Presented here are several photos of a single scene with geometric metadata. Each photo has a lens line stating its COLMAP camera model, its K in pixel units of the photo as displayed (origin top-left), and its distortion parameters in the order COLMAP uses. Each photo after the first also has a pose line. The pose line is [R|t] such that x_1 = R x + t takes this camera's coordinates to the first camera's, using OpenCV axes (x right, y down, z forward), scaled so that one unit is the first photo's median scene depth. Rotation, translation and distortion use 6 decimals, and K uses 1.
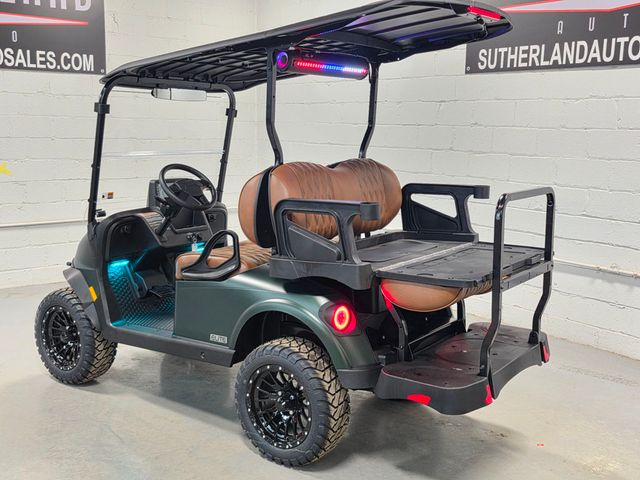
lens RADIAL K [[710.1, 0, 318.3], [0, 710.1, 243.1], [0, 0, 1]] dist [0.014918, -0.021644]
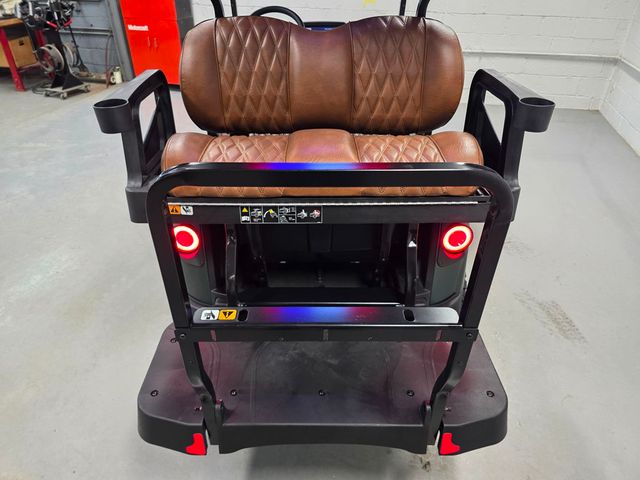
lens RADIAL K [[432.3, 0, 316.3], [0, 432.3, 243.1], [0, 0, 1]] dist [0.042227, -0.046626]
pose [[0.593645, 0.434835, -0.677129, 0.359545], [-0.126556, 0.881416, 0.455070, -0.105618], [0.794713, -0.184455, 0.578279, 0.654556]]
